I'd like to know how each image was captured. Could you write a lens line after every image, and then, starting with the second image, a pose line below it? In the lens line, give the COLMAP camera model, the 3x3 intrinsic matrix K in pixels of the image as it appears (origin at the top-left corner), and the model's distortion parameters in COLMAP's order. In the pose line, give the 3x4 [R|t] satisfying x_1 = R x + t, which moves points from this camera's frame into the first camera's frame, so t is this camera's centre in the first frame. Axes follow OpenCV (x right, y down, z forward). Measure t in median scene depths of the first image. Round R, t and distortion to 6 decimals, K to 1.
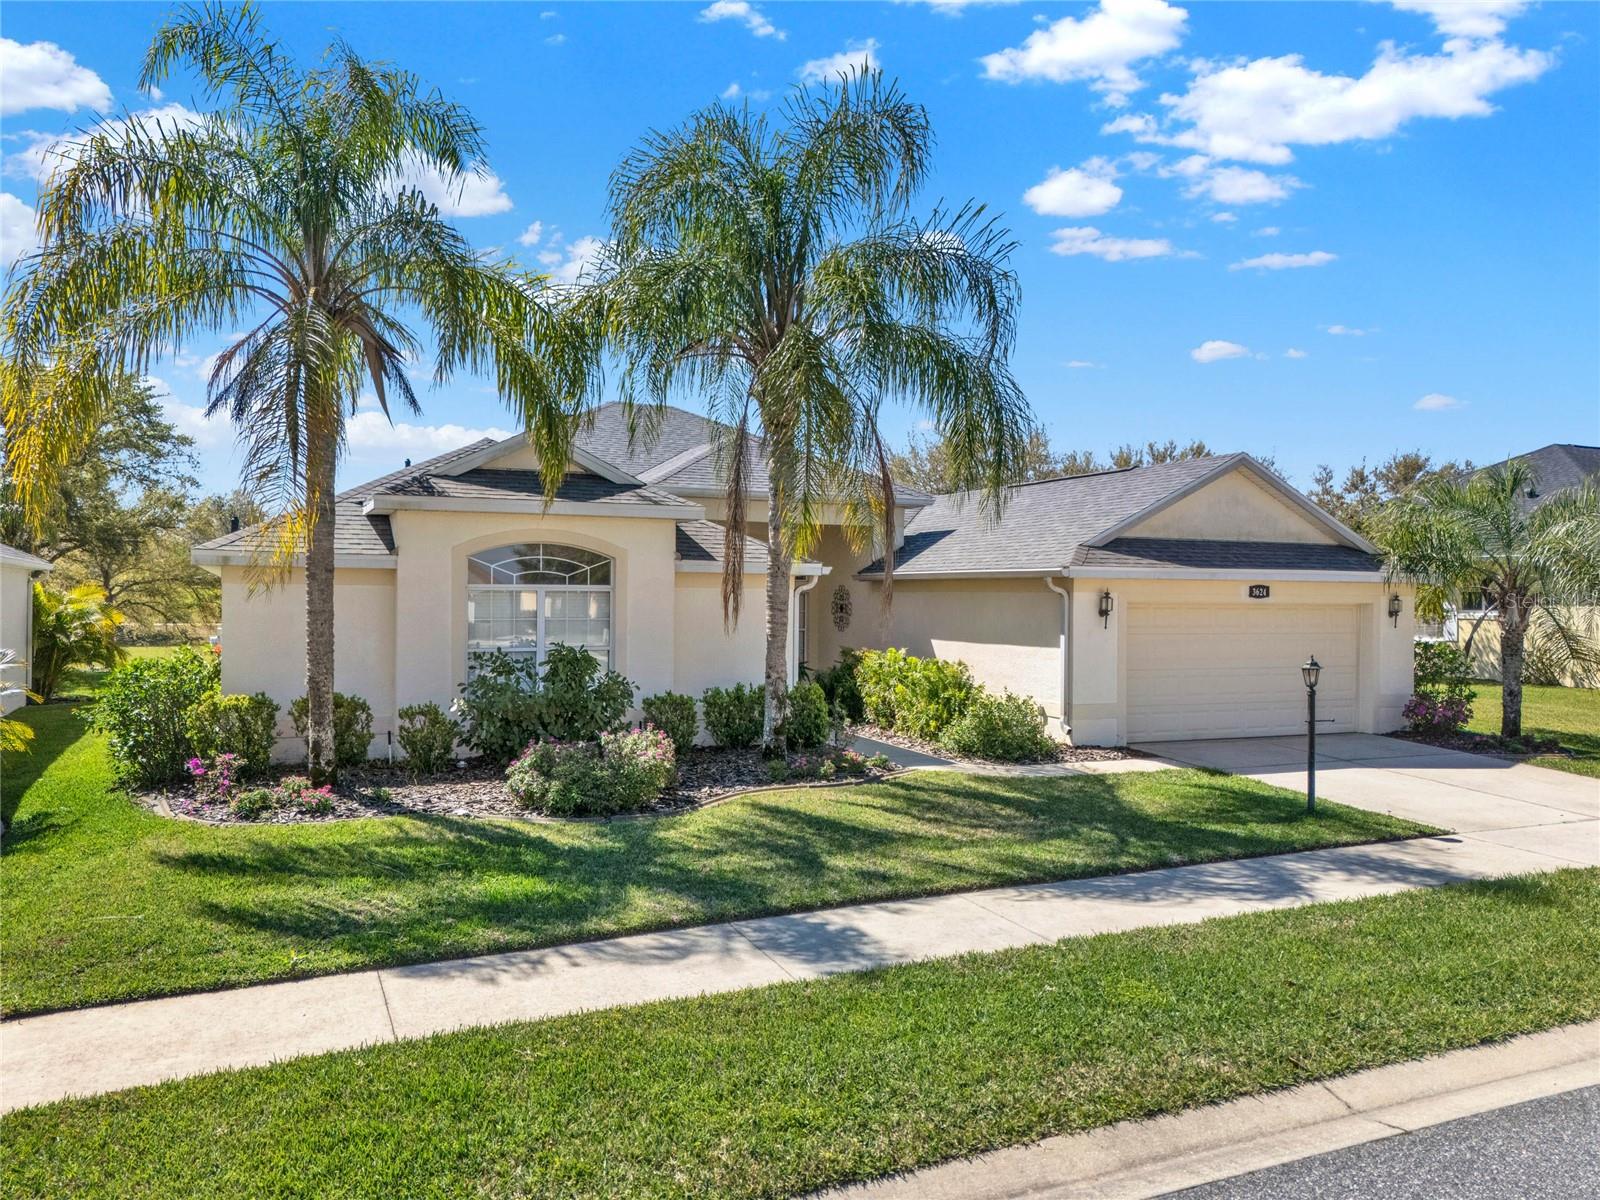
lens RADIAL K [[1213.2, 0, 800.0], [0, 1213.2, 600.0], [0, 0, 1]] dist [0.059911, -0.049054]
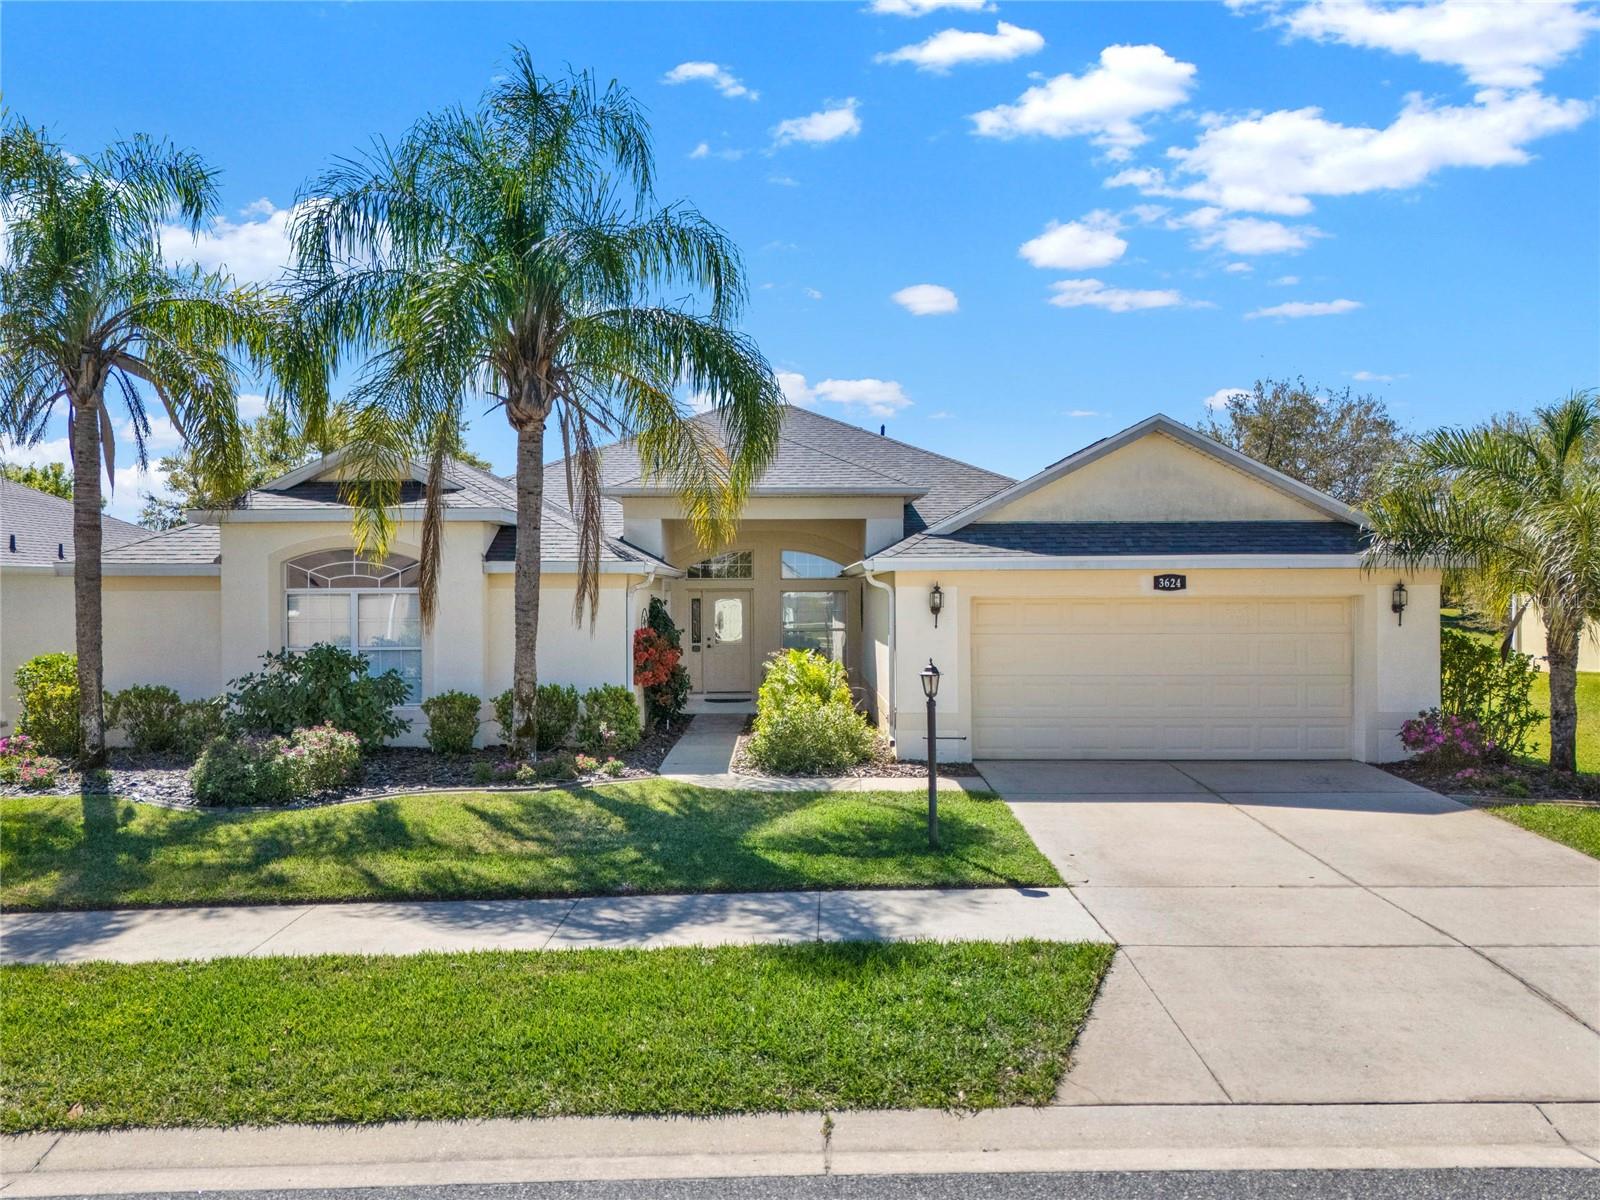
lens RADIAL K [[1213.2, 0, 800.0], [0, 1213.2, 600.0], [0, 0, 1]] dist [0.059911, -0.049054]
pose [[0.918103, -0.010929, -0.396190, 0.562556], [0.011228, 0.999936, -0.001564, 0.004214], [0.396182, -0.003013, 0.918167, 0.170064]]
